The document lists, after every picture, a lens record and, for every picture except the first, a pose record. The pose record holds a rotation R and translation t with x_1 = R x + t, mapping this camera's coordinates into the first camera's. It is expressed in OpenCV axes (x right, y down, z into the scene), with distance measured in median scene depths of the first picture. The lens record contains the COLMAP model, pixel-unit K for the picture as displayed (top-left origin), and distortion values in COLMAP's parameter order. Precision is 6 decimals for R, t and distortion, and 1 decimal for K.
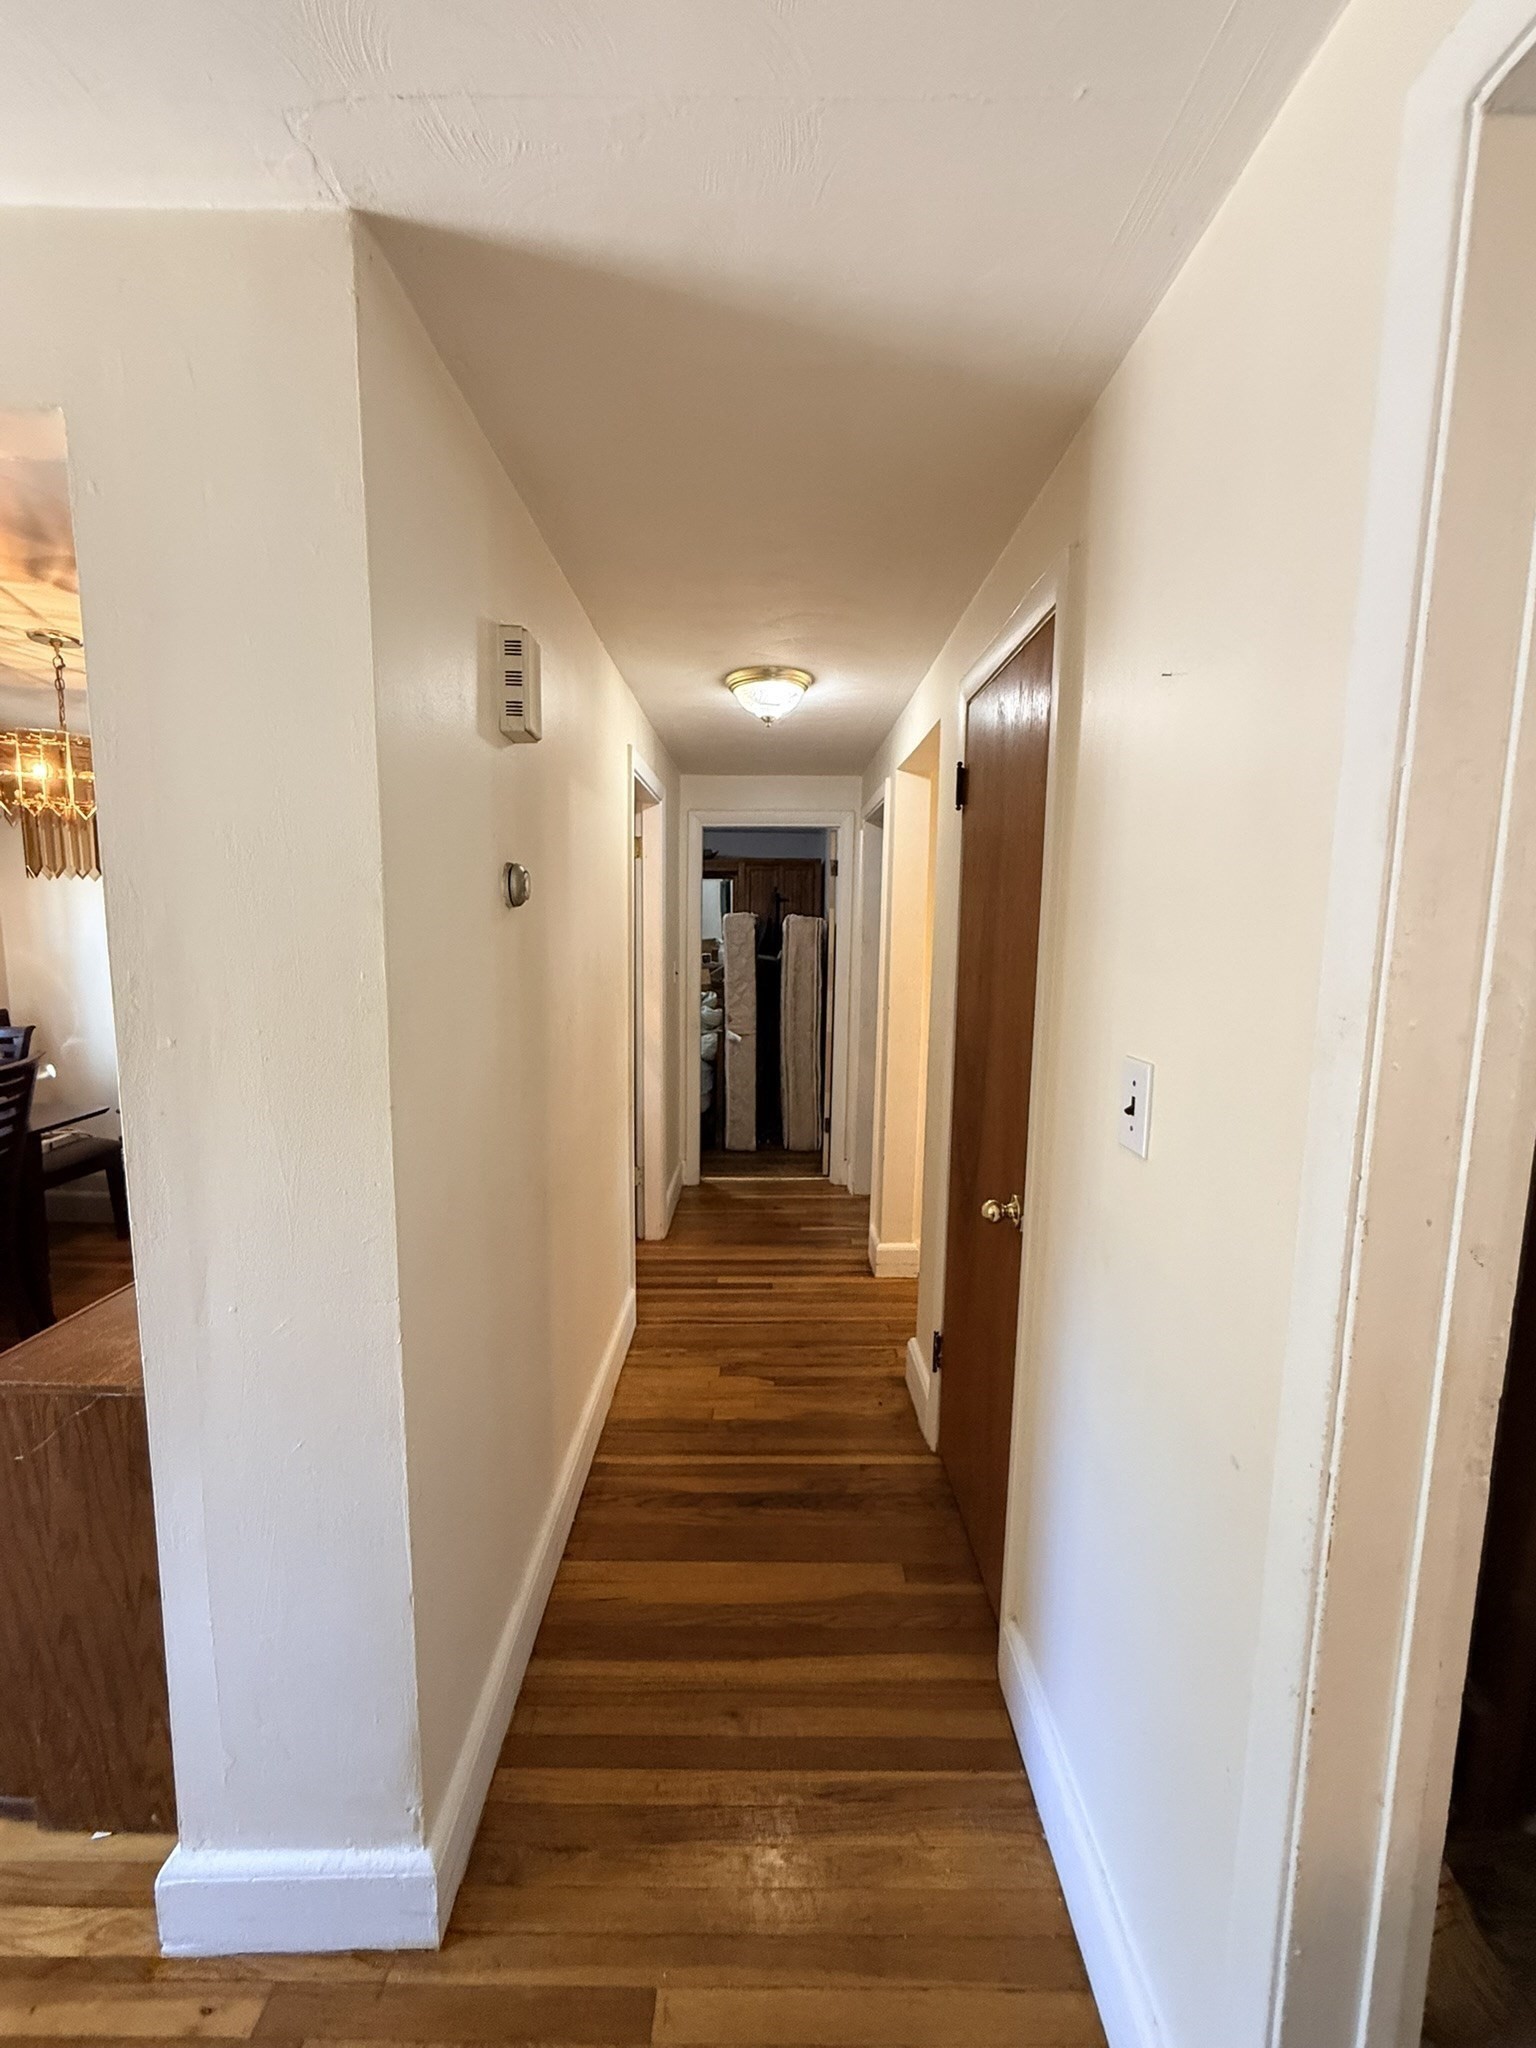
lens RADIAL K [[816.2, 0, 769.9], [0, 816.2, 1014.2], [0, 0, 1]] dist [-0.000785, 0.000125]
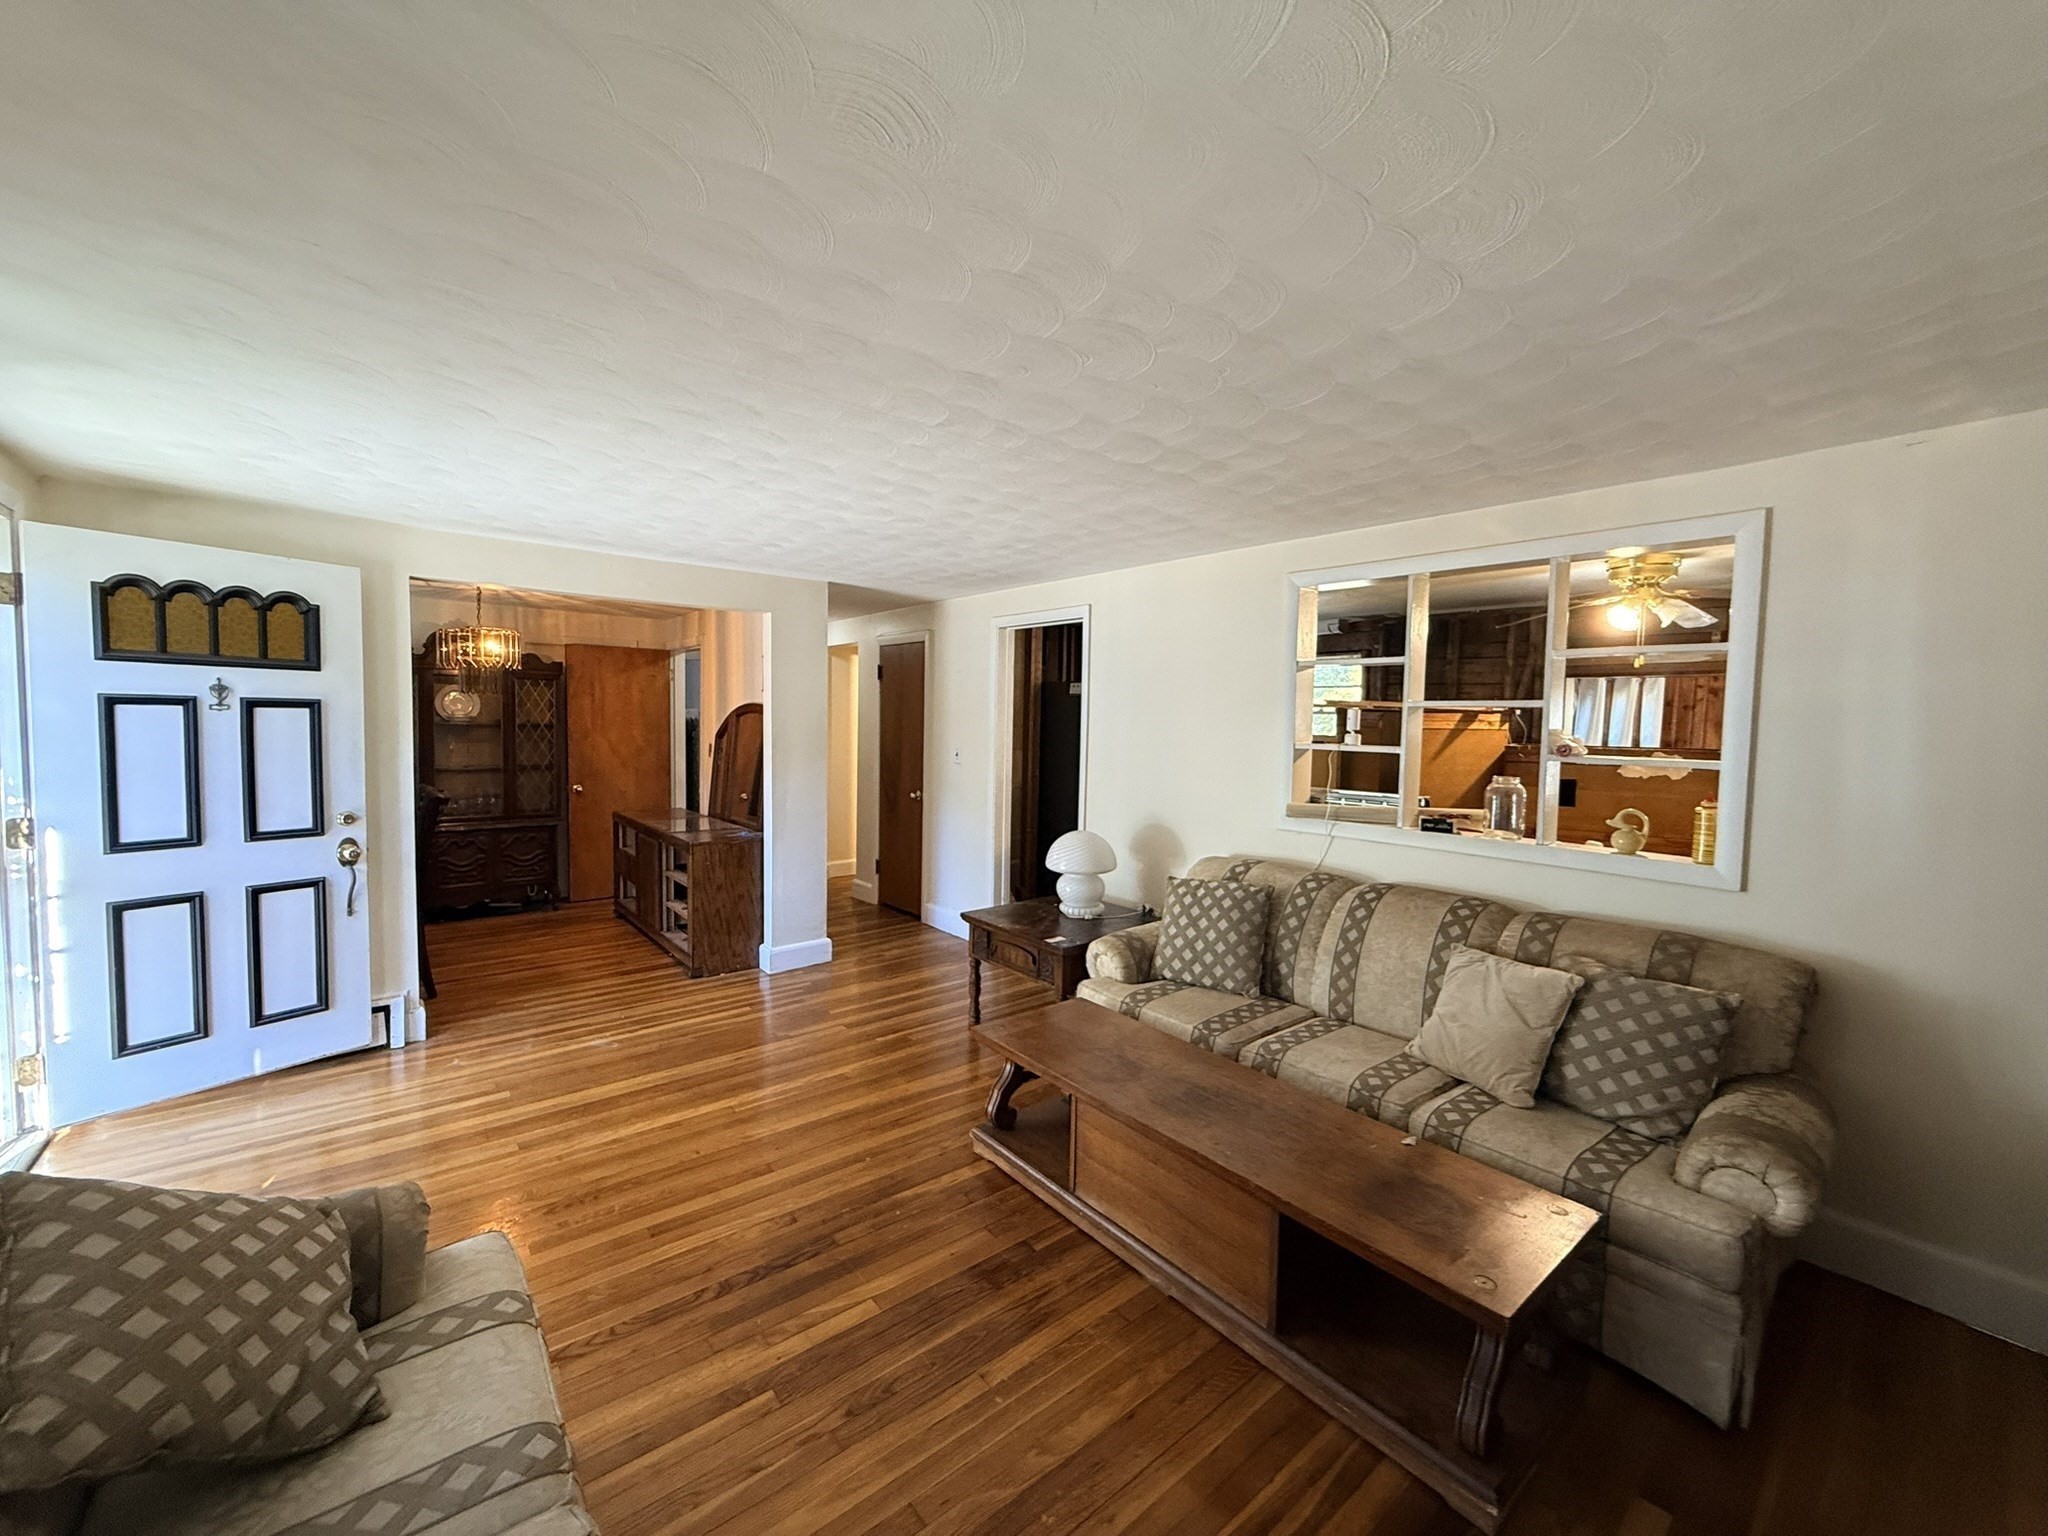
lens RADIAL K [[816.2, 0, 1019.6], [0, 816.2, 764.4], [0, 0, 1]] dist [-0.000785, 0.000125]
pose [[0.773765, -0.036823, 0.632402, -1.148360], [0.064815, 0.997672, -0.021211, 0.143428], [-0.630148, 0.057401, 0.774350, -1.473767]]
